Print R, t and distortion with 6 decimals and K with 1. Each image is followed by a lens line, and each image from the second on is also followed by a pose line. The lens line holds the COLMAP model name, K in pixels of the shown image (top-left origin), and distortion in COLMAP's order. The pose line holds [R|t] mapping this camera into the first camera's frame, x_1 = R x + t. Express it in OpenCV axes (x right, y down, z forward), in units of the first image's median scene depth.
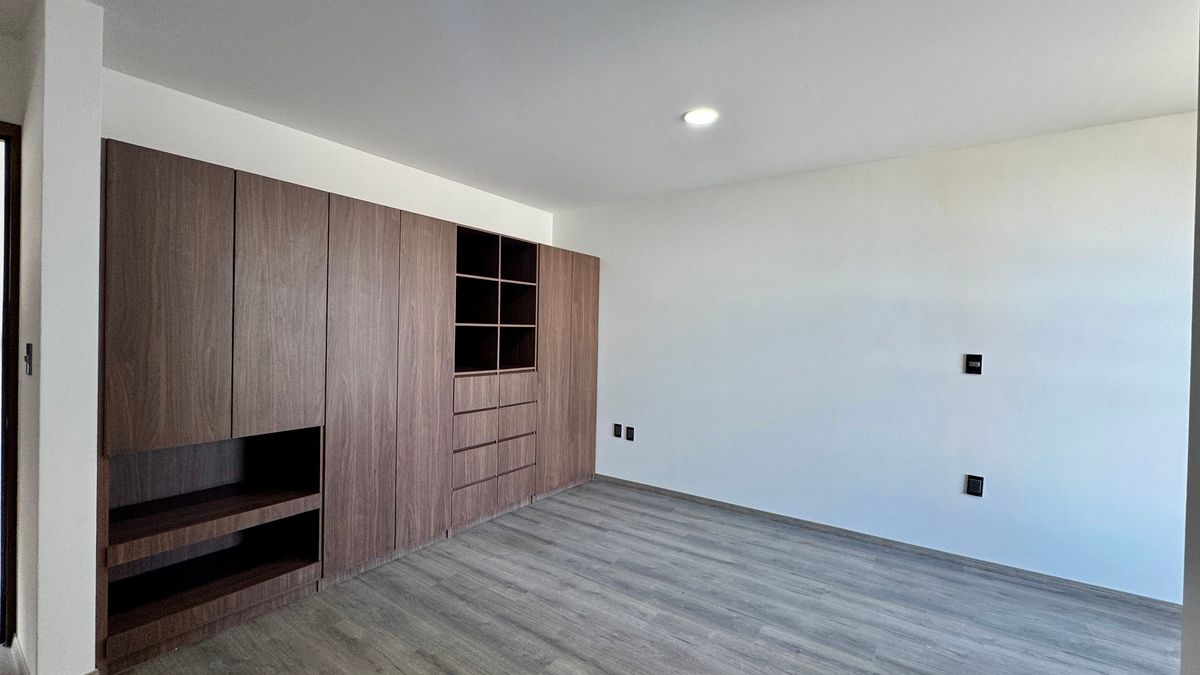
lens RADIAL K [[479.1, 0, 598.3], [0, 479.1, 342.1], [0, 0, 1]] dist [-0.000886, -0.000133]
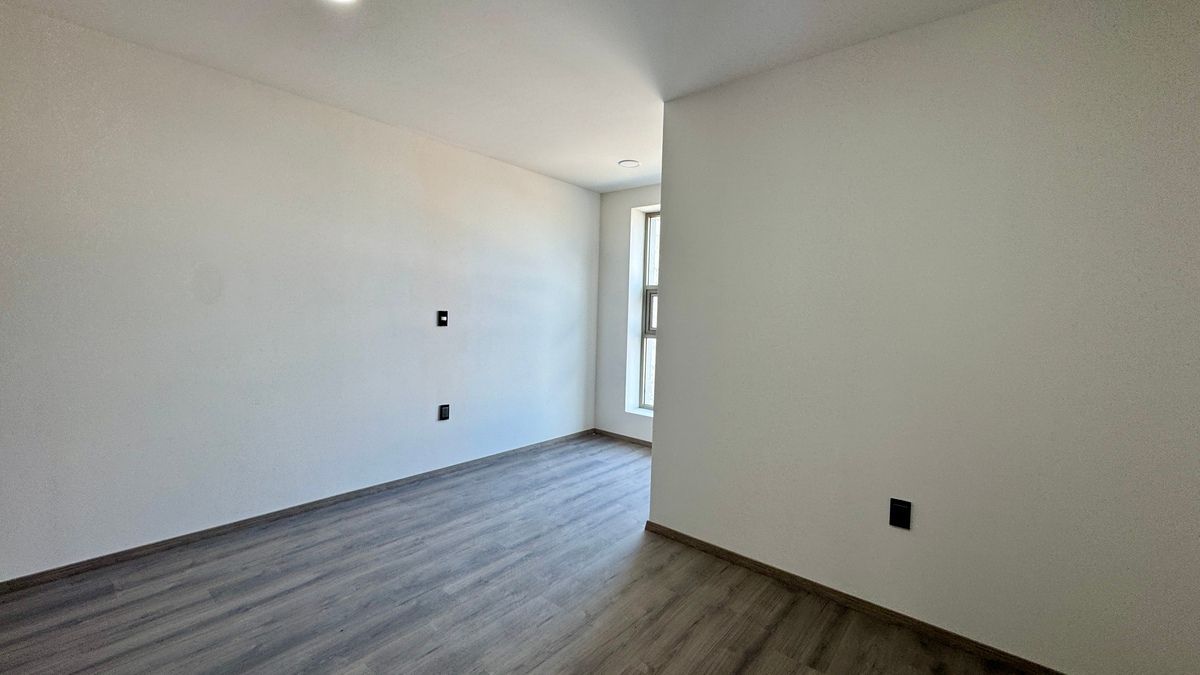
lens RADIAL K [[479.1, 0, 599.8], [0, 479.1, 332.5], [0, 0, 1]] dist [-0.000886, -0.000133]
pose [[0.090932, -0.063670, 0.993820, -0.452784], [-0.008492, 0.997868, 0.064706, -0.003034], [-0.995821, -0.014323, 0.090198, 0.468368]]
